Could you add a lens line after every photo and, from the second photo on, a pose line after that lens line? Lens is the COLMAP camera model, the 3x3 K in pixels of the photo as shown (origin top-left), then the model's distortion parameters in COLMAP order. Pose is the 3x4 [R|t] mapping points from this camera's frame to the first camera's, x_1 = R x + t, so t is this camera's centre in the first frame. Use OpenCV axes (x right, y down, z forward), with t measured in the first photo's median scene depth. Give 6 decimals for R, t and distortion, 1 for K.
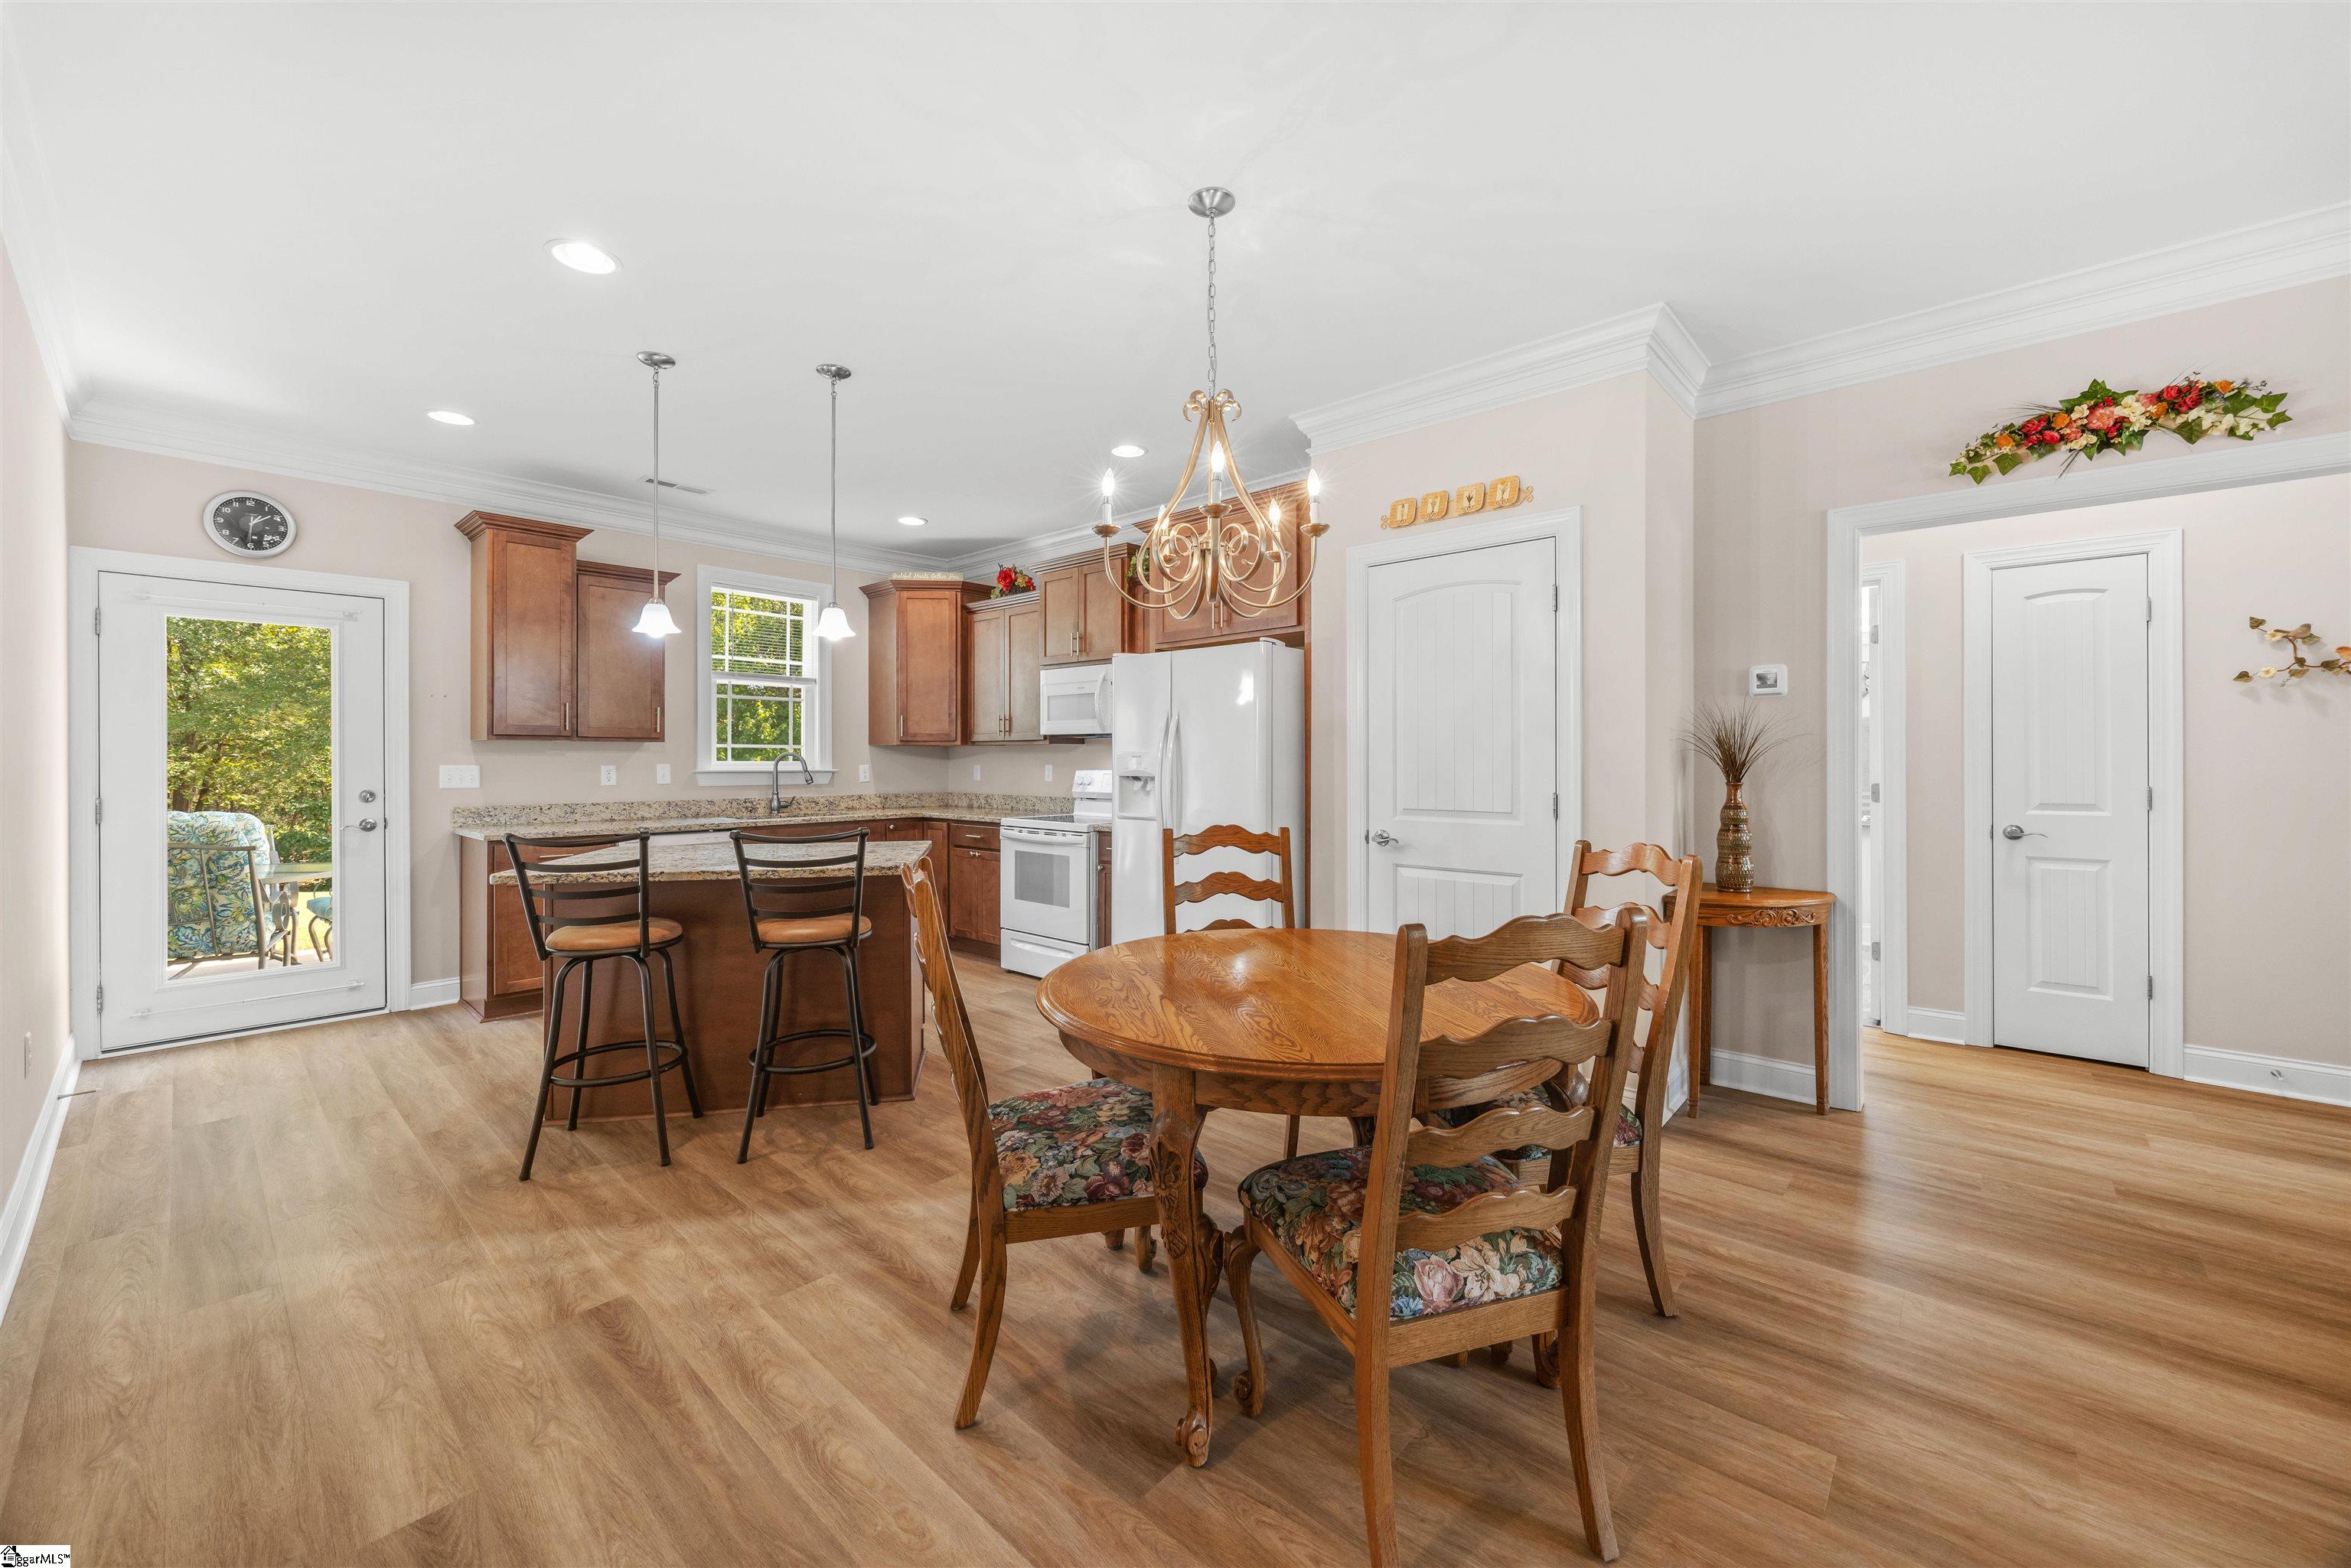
lens RADIAL K [[897.9, 0, 1174.0], [0, 897.9, 764.6], [0, 0, 1]] dist [-0.000320, 0.000044]
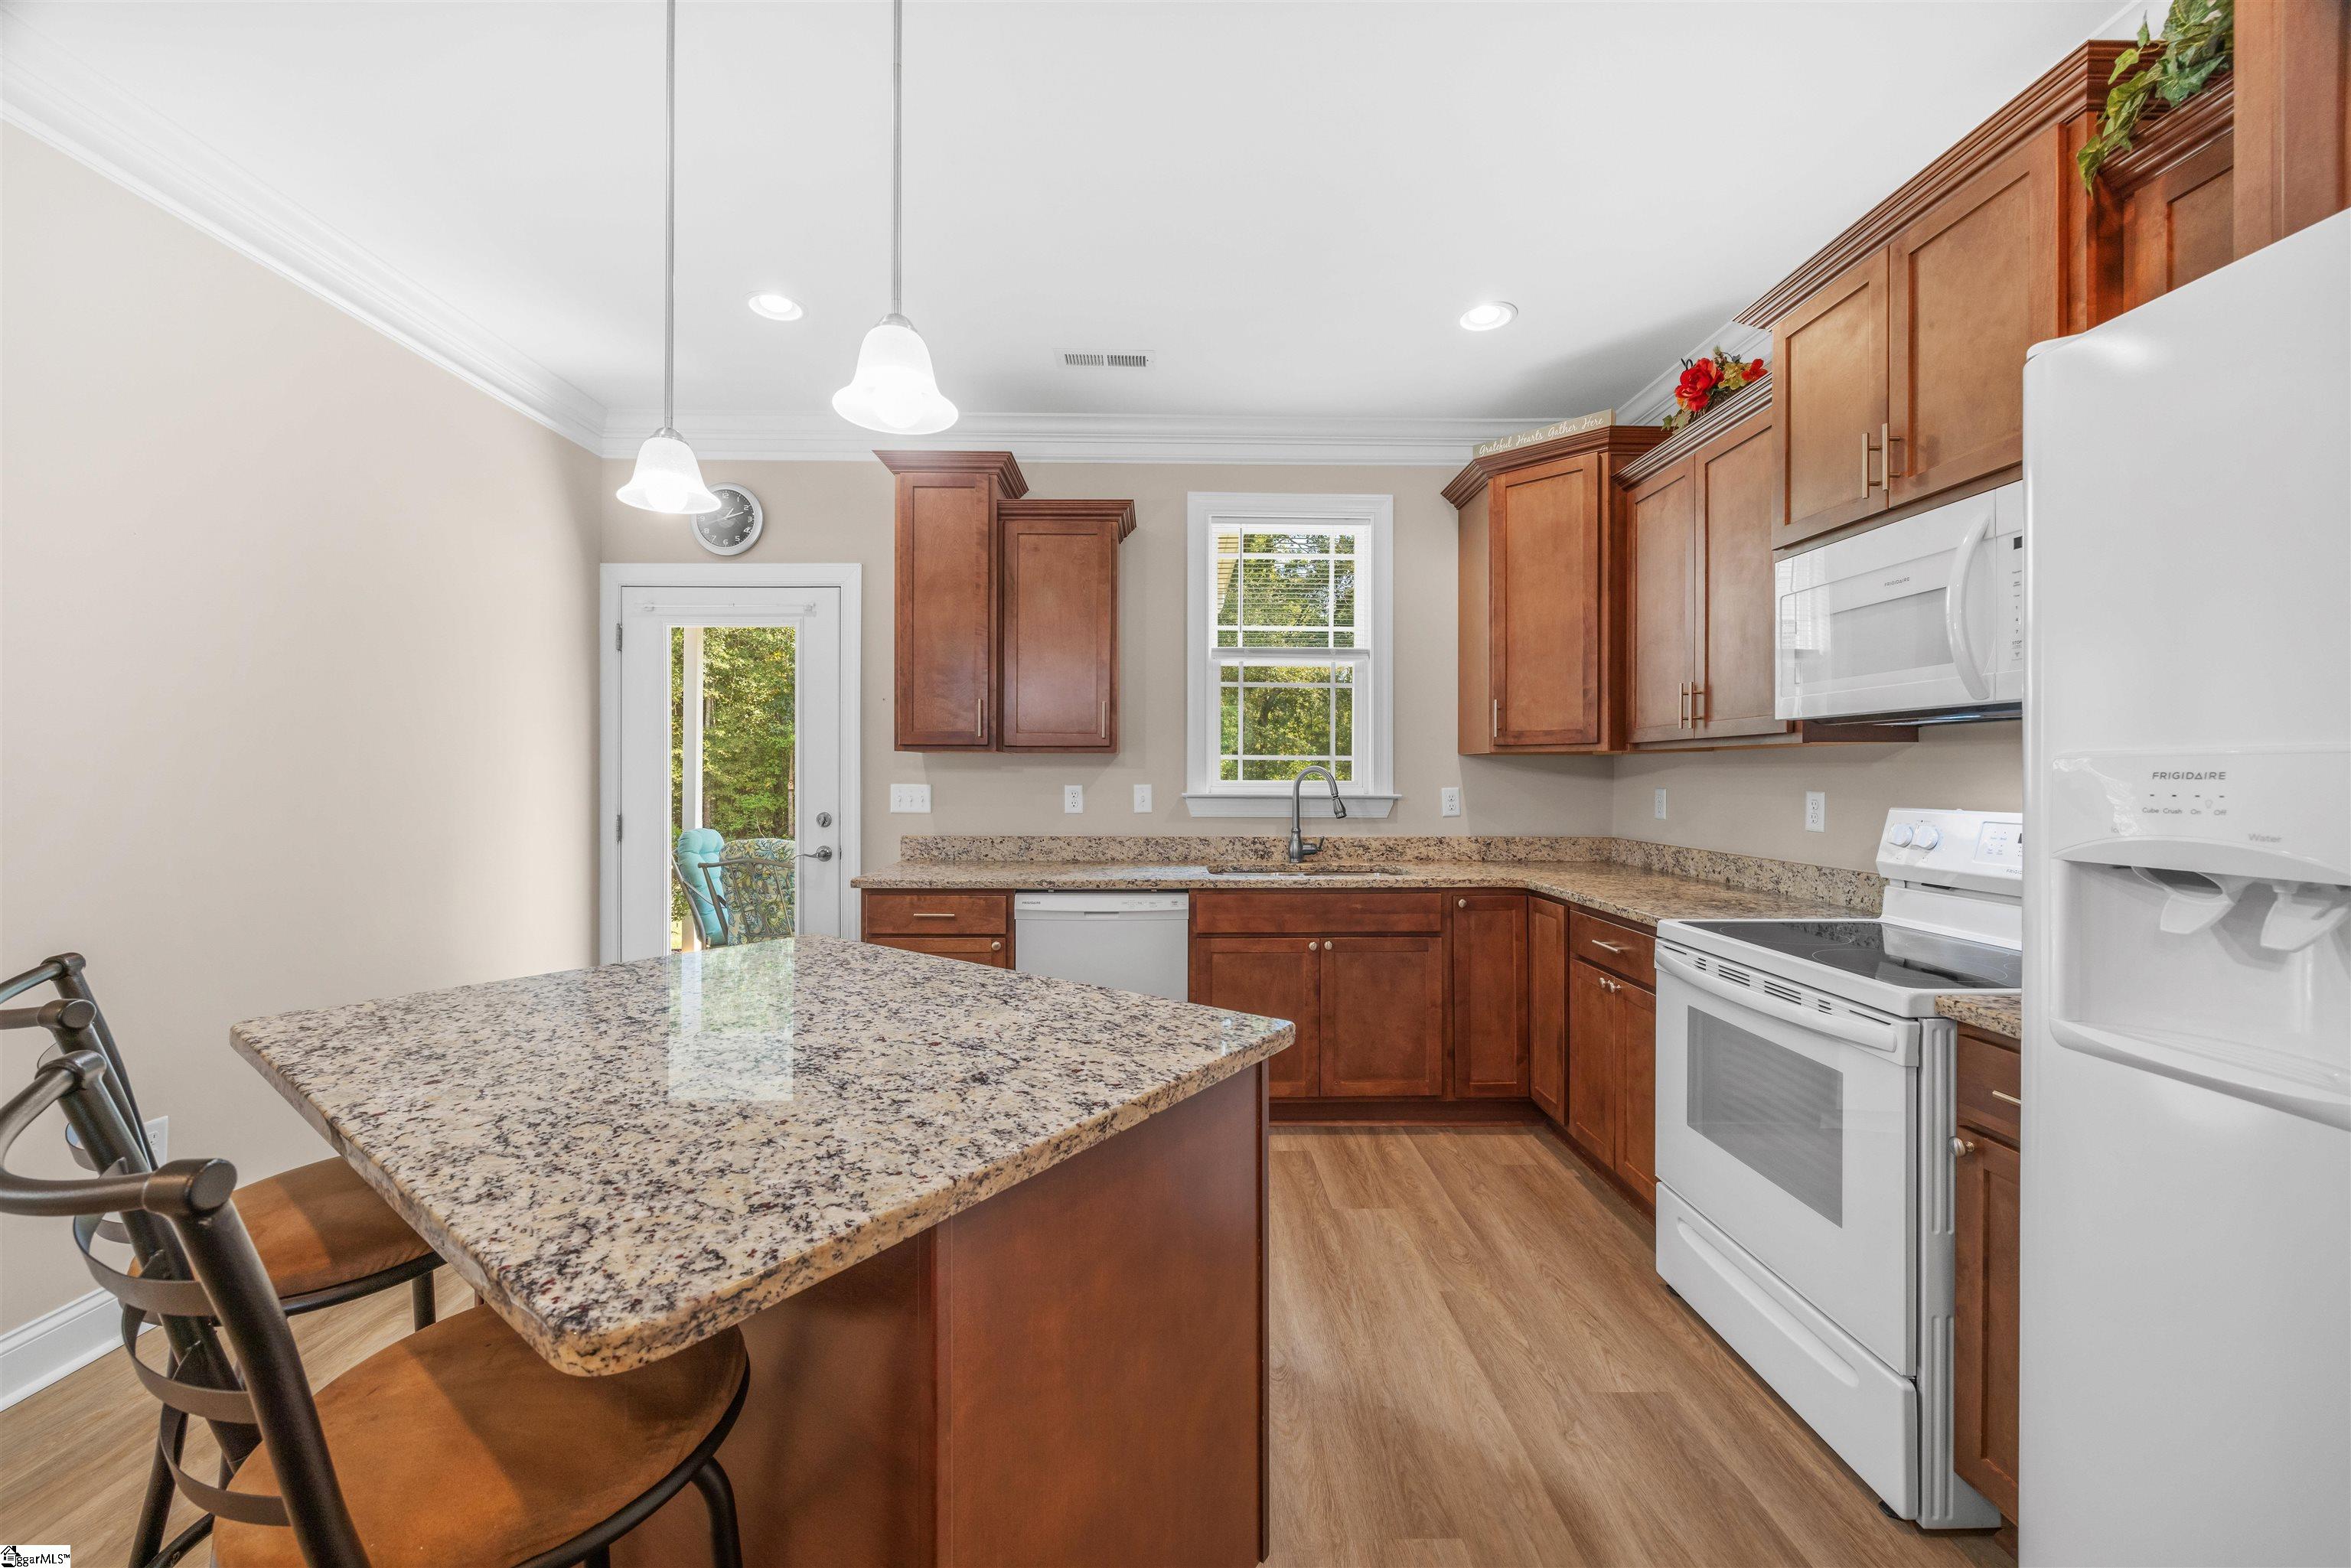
lens RADIAL K [[891.5, 0, 1177.3], [0, 891.5, 777.3], [0, 0, 1]] dist [-0.000742, 0.000080]
pose [[0.681924, 0.003499, -0.731414, -0.046214], [-0.006640, 0.999977, -0.001407, -0.006079], [0.731393, 0.005816, 0.681932, 0.641021]]
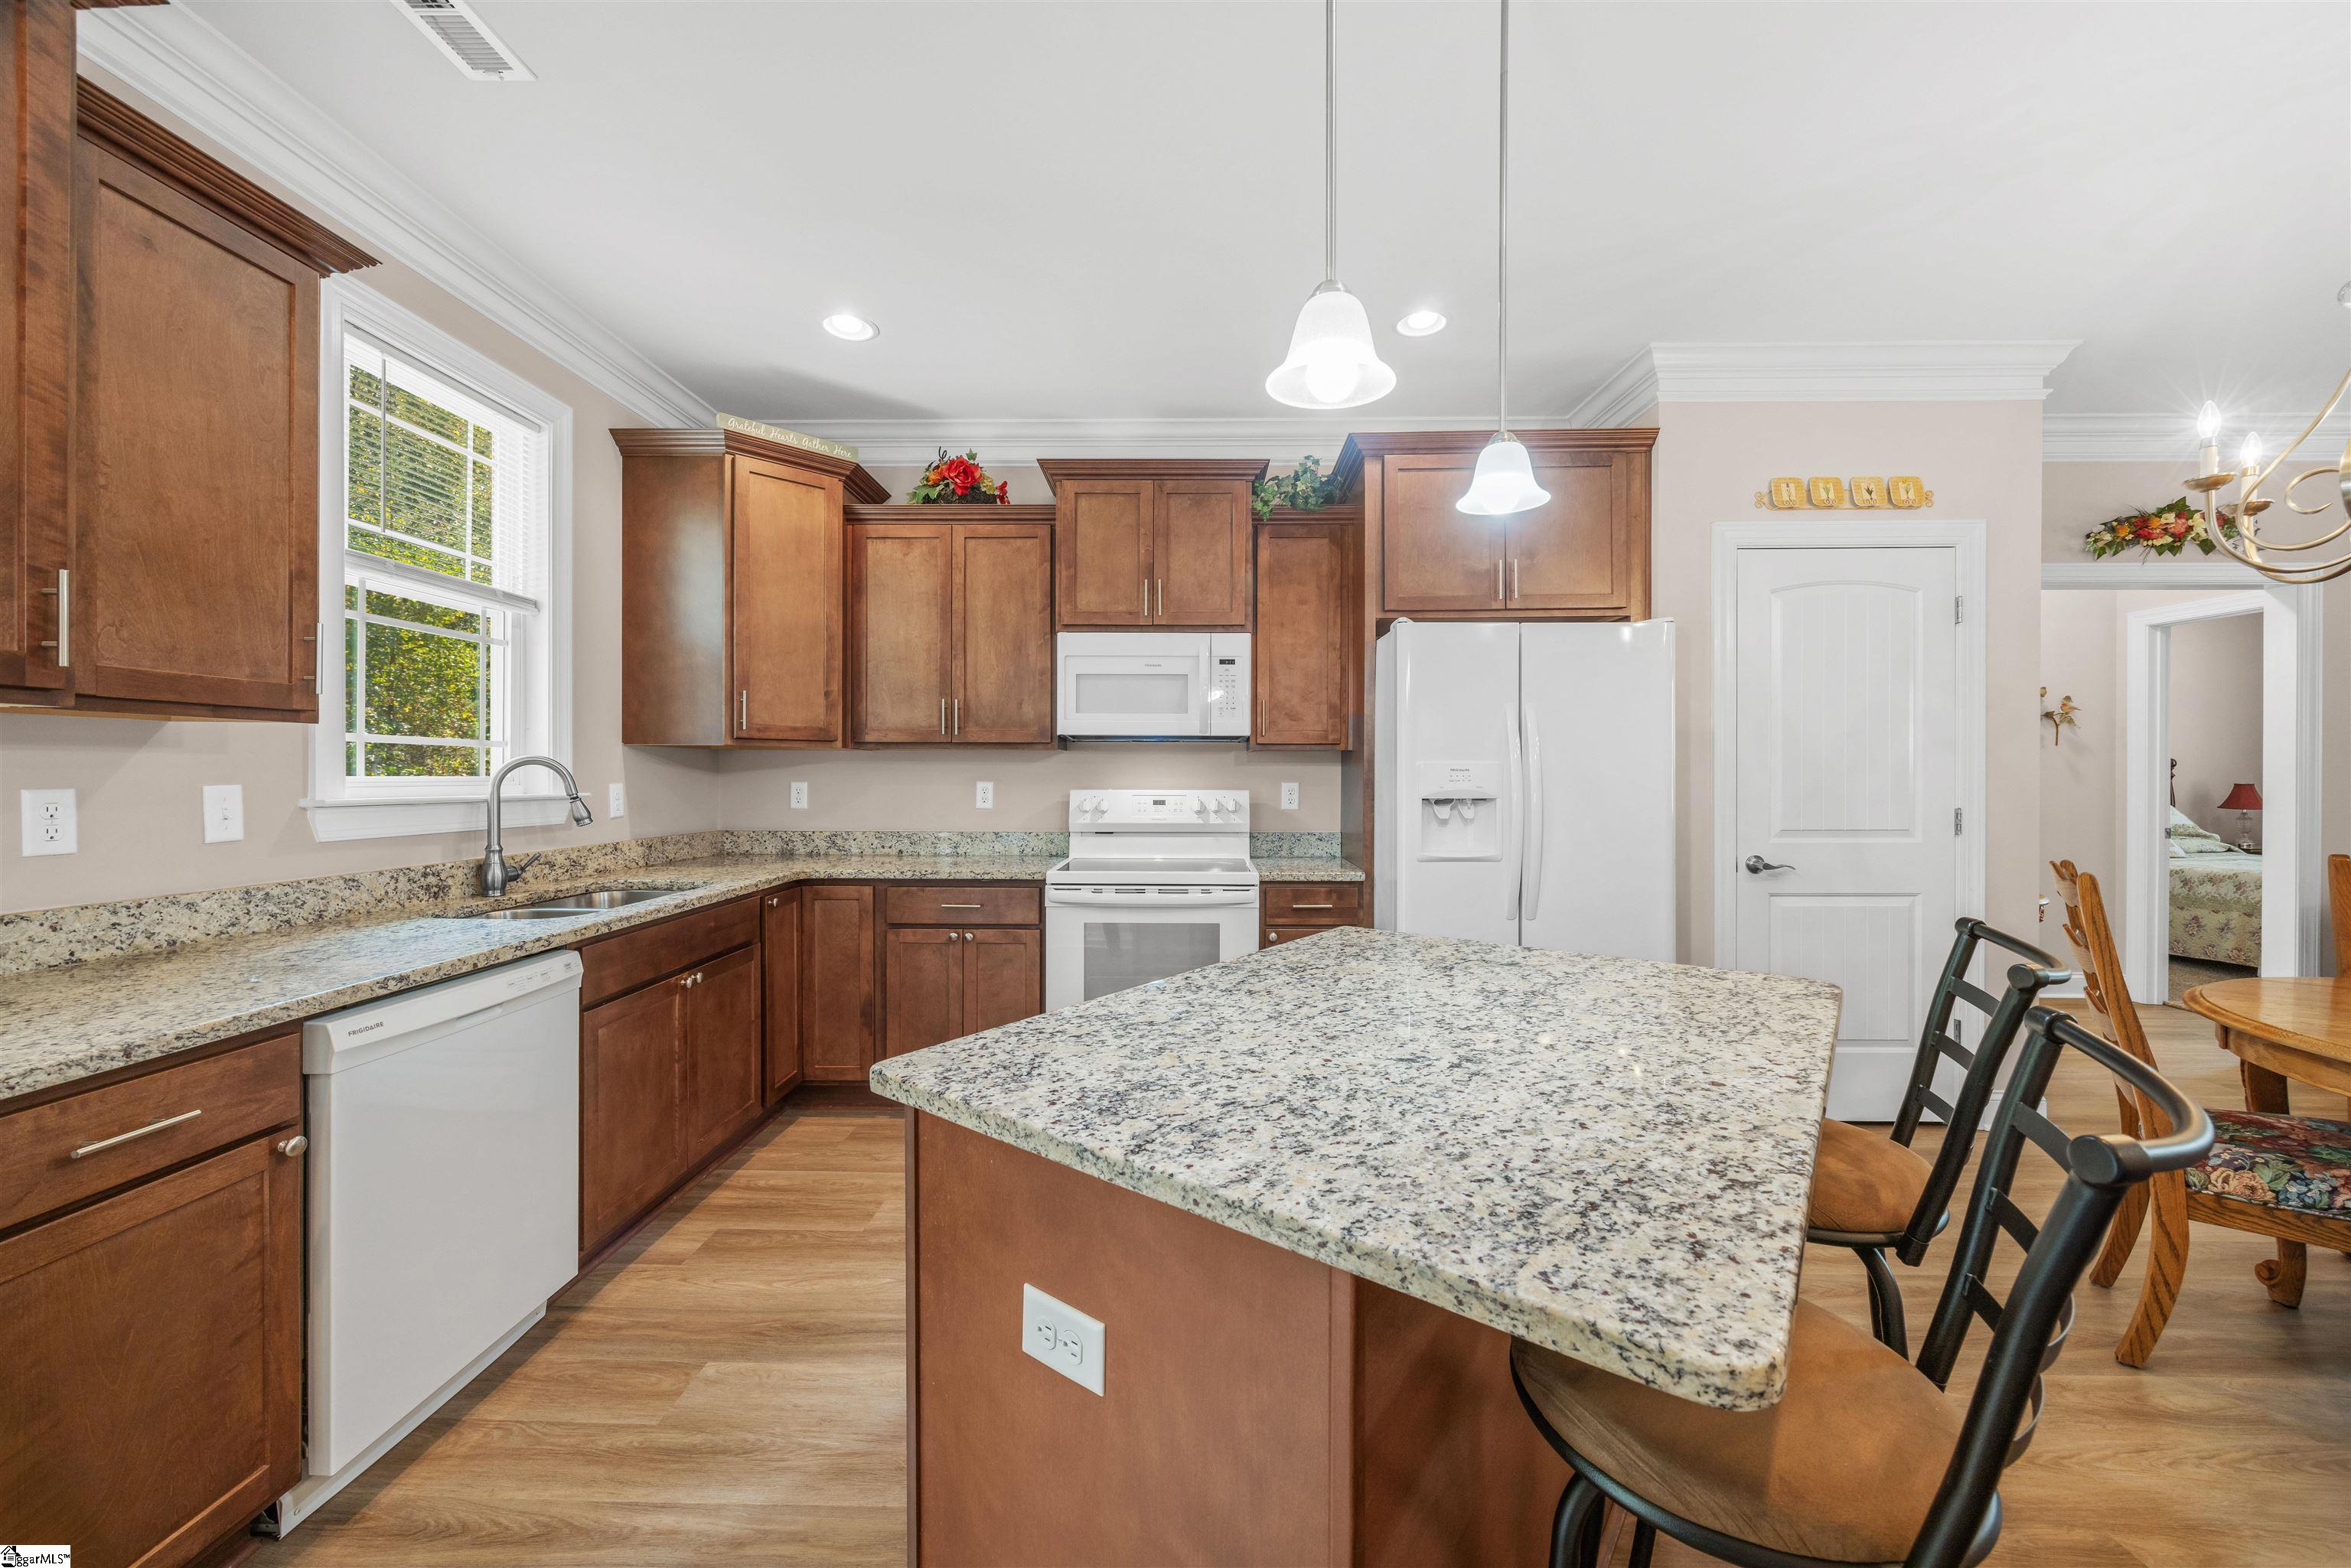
lens RADIAL K [[895.1, 0, 1174.5], [0, 895.1, 780.0], [0, 0, 1]] dist [0.000560, 0.000001]
pose [[0.759981, -0.002471, 0.649941, -0.605348], [0.001449, 0.999997, 0.002107, -0.003119], [-0.649944, -0.000659, 0.759982, 0.574188]]
